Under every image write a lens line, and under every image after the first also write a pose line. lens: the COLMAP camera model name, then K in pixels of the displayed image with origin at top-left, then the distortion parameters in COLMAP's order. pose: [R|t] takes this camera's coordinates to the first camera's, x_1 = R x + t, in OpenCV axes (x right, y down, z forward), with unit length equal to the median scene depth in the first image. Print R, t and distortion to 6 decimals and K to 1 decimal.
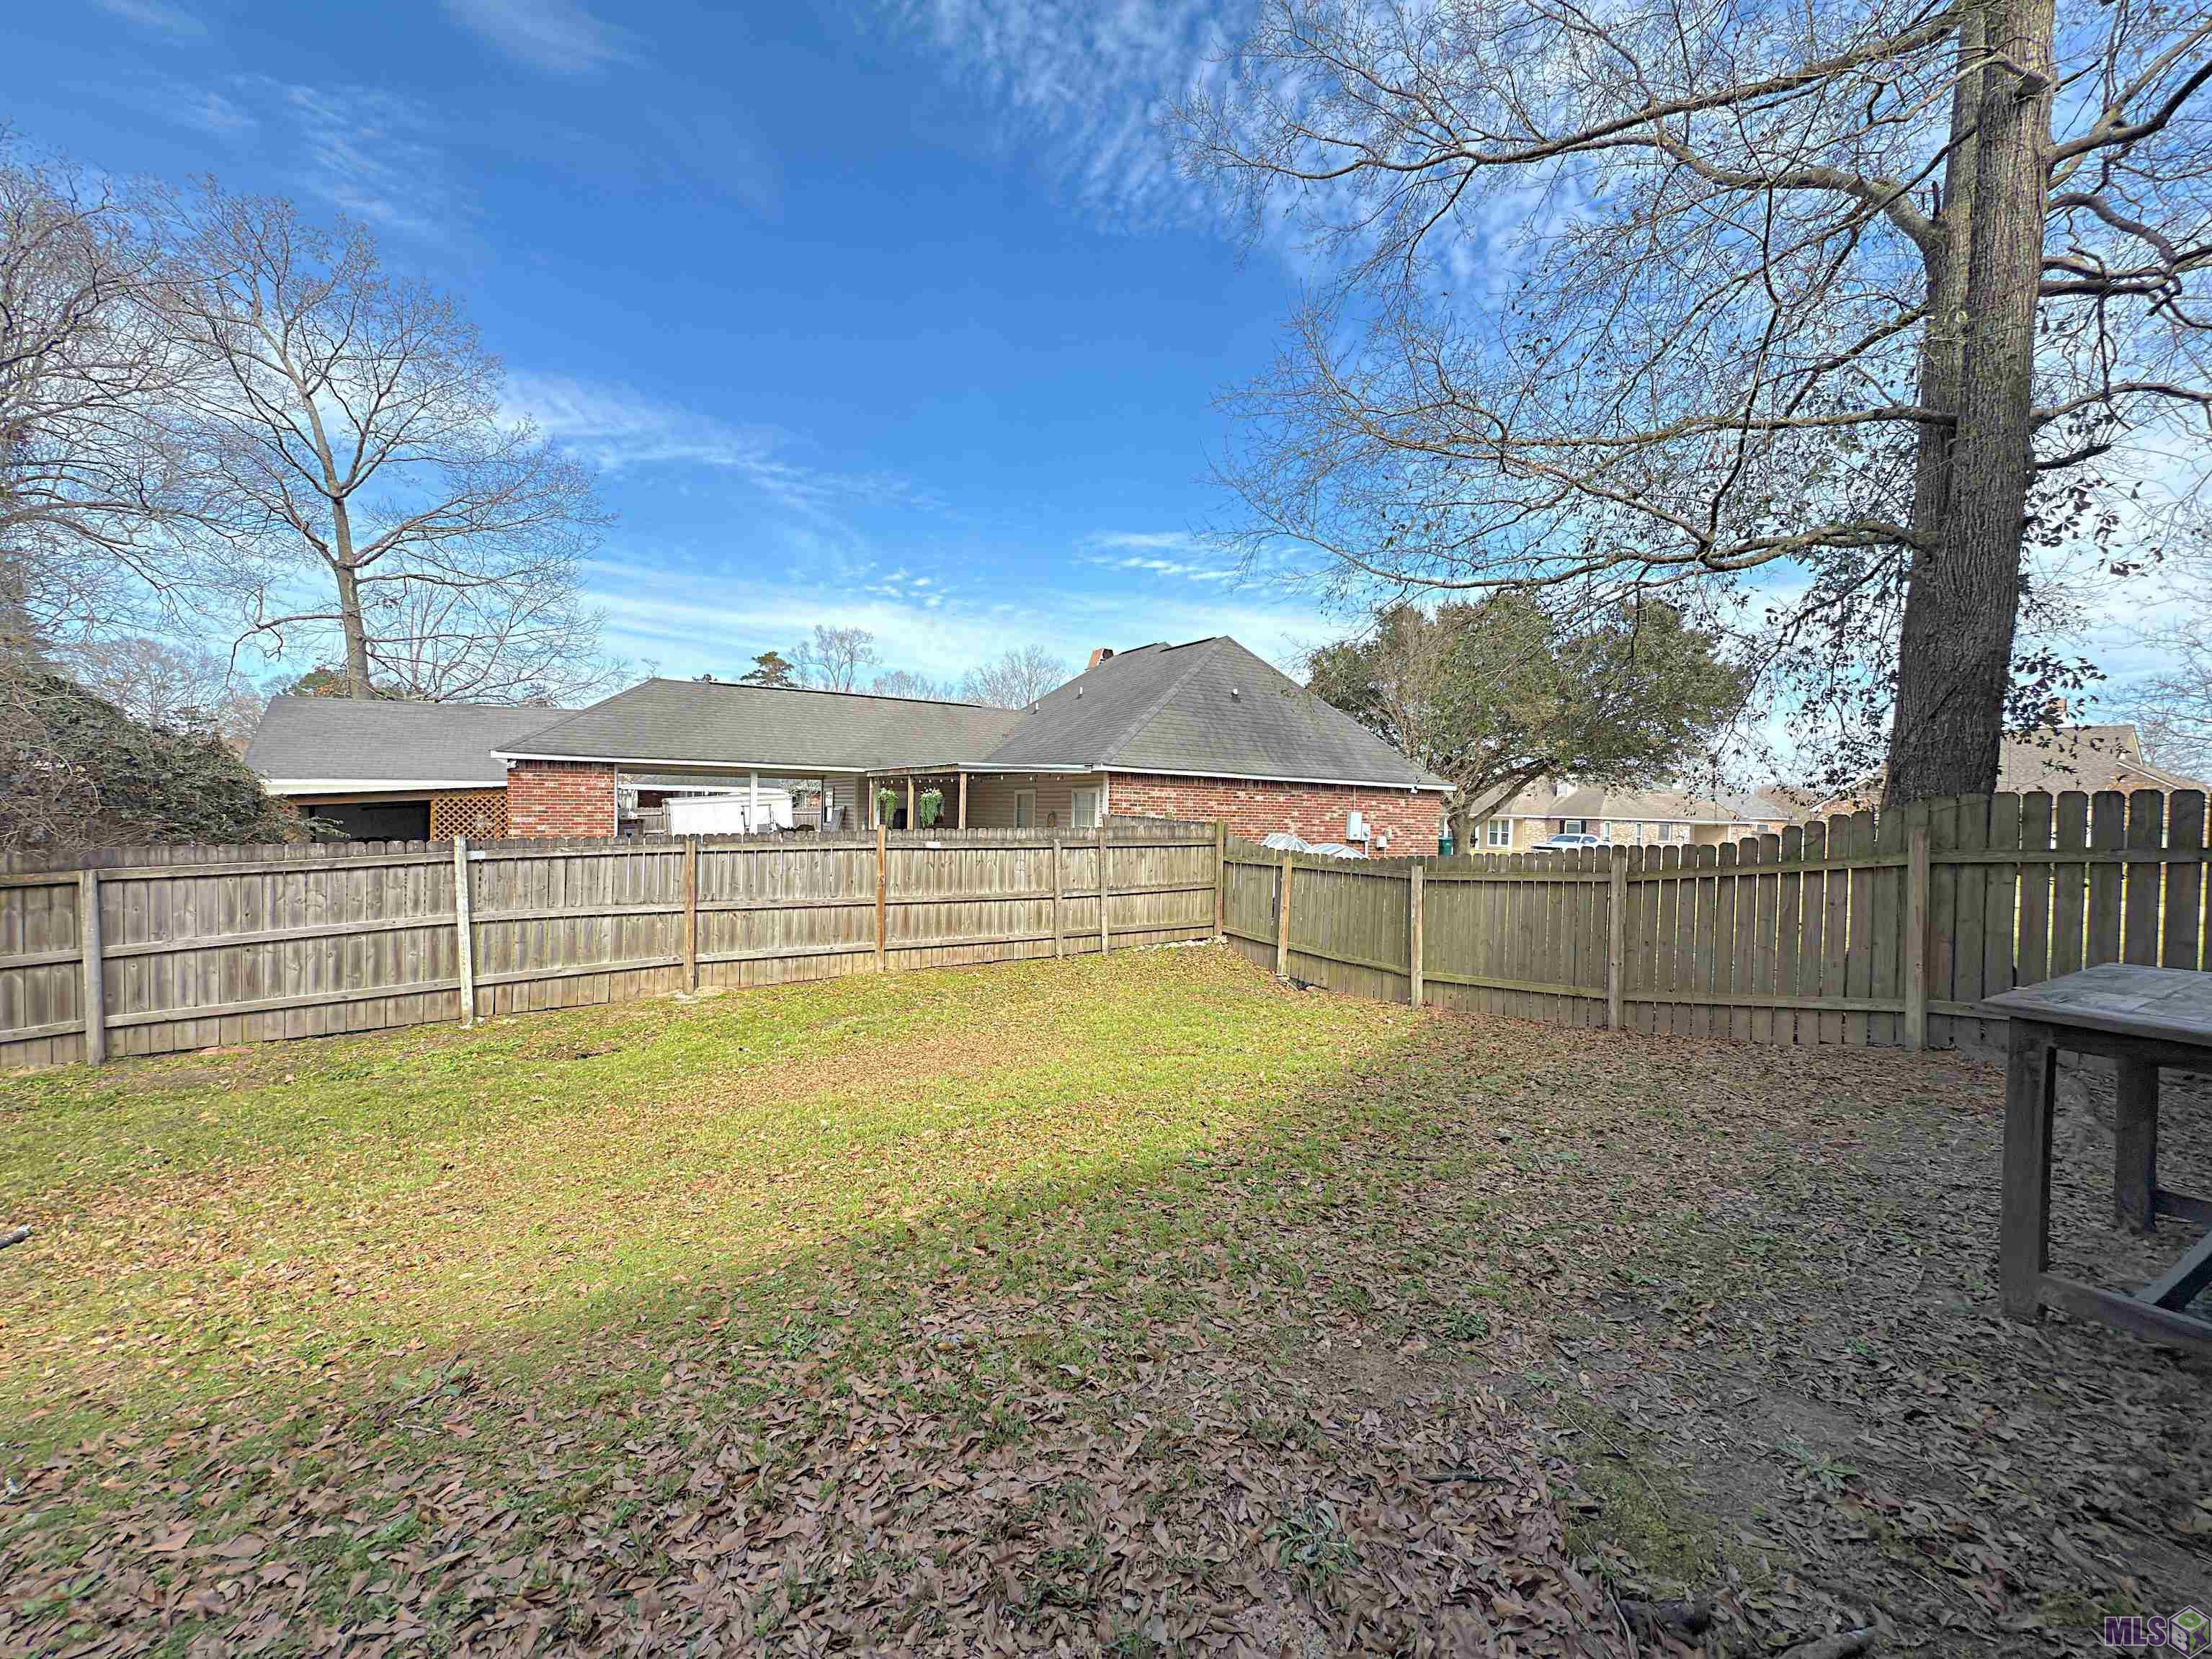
lens RADIAL K [[878.4, 0, 1102.8], [0, 878.4, 828.8], [0, 0, 1]] dist [0.001335, -0.000488]
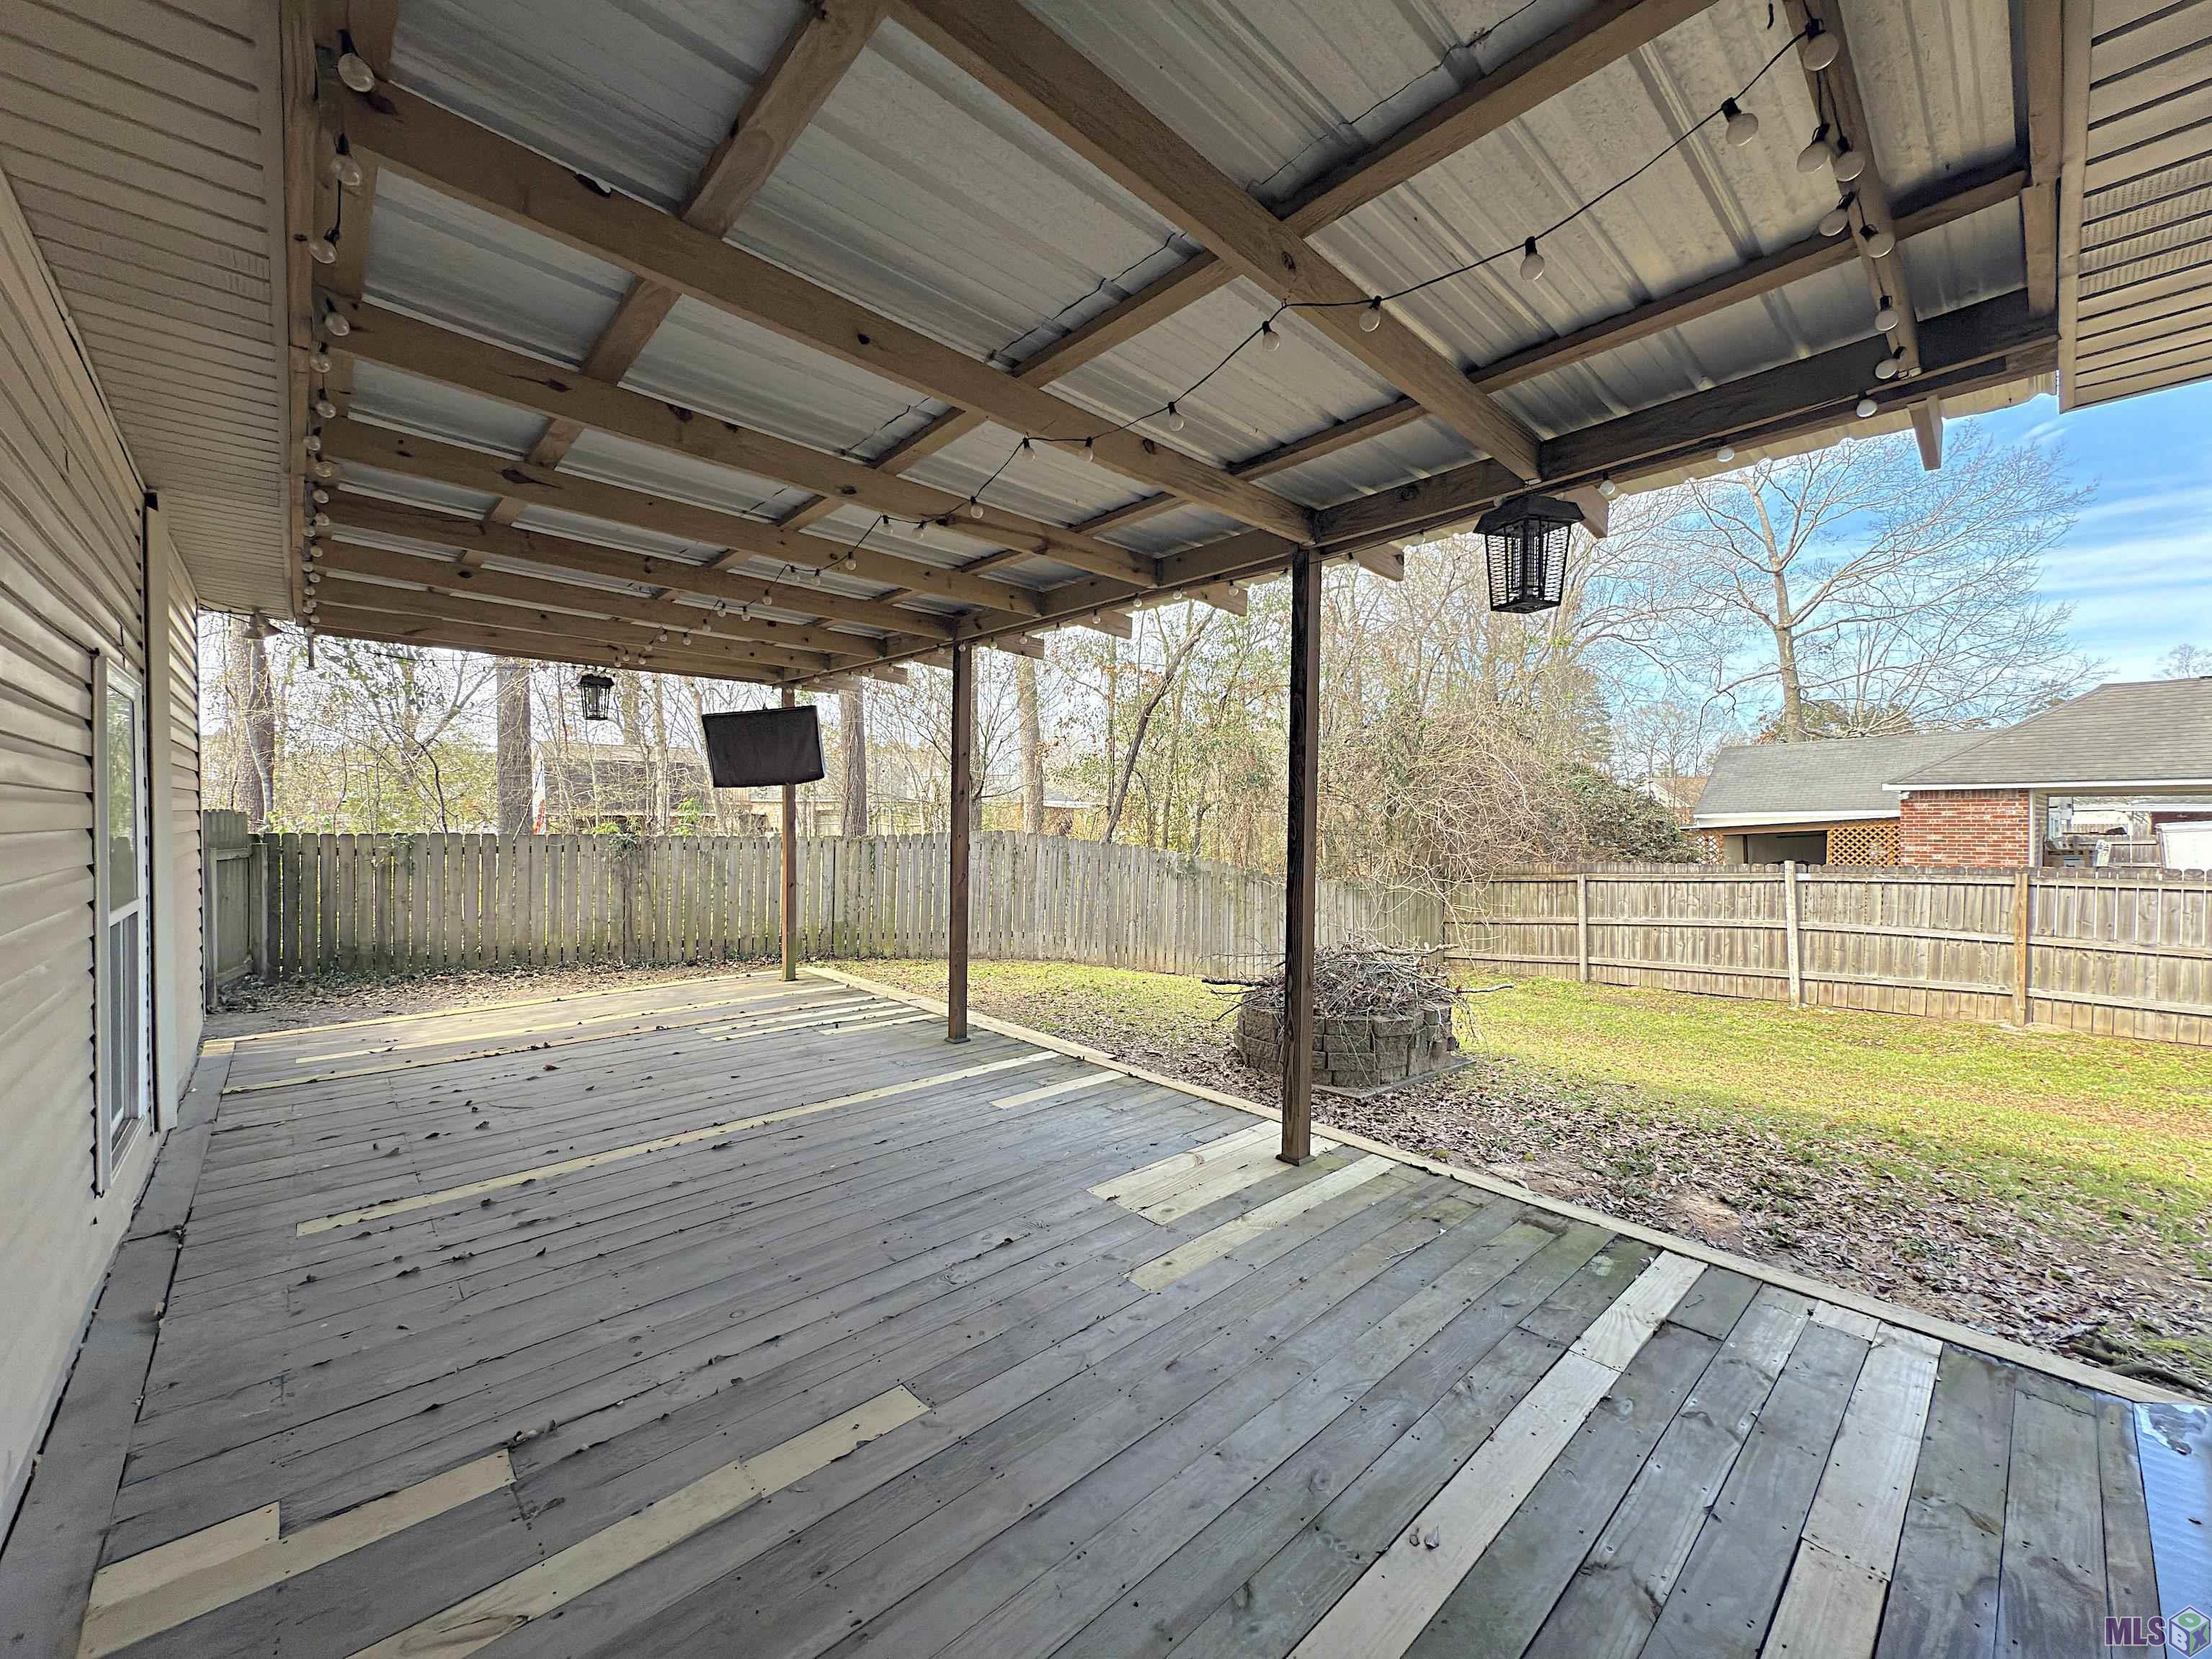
lens RADIAL K [[878.4, 0, 1108.1], [0, 878.4, 825.1], [0, 0, 1]] dist [0.001335, -0.000488]
pose [[0.171918, -0.010748, -0.985053, 0.311494], [-0.020351, 0.999688, -0.014459, -0.005550], [0.984901, 0.022533, 0.171645, -0.183962]]
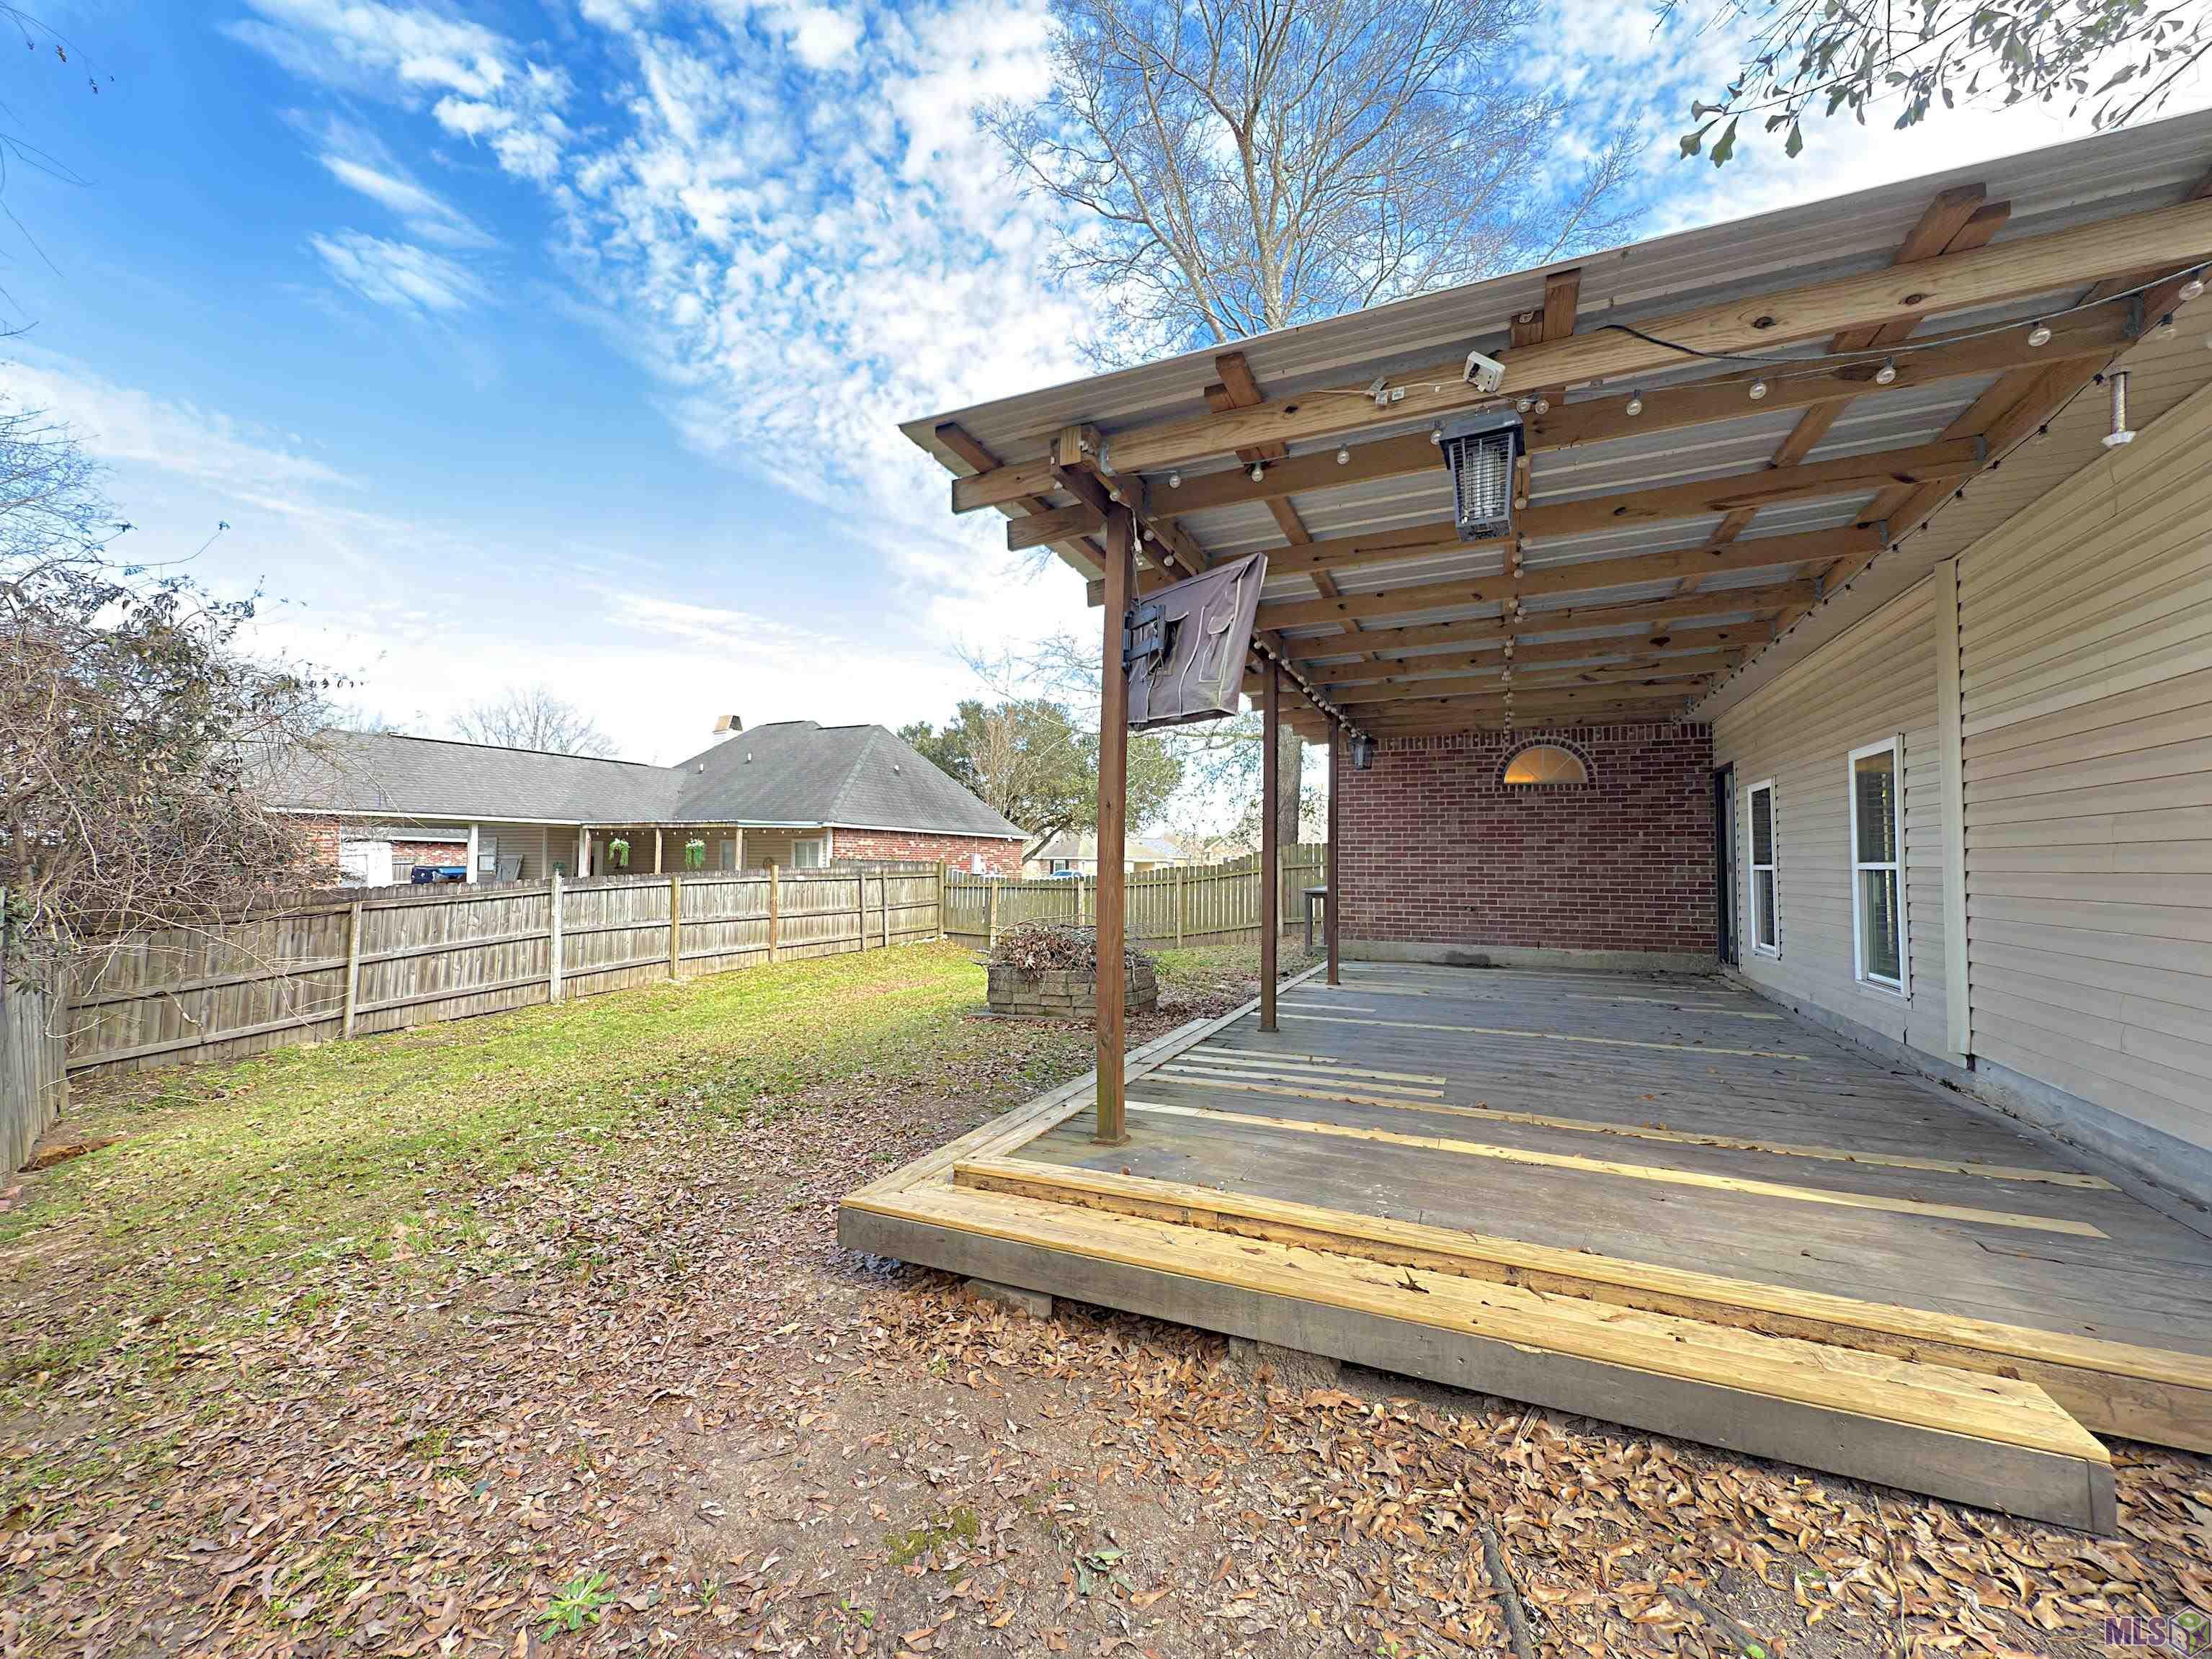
lens RADIAL K [[878.4, 0, 1110.6], [0, 878.4, 822.6], [0, 0, 1]] dist [0.001335, -0.000488]
pose [[0.836058, 0.006309, 0.548605, -0.614626], [0.026002, 0.998355, -0.051106, 0.014854], [-0.548025, 0.056992, 0.834518, -0.609899]]
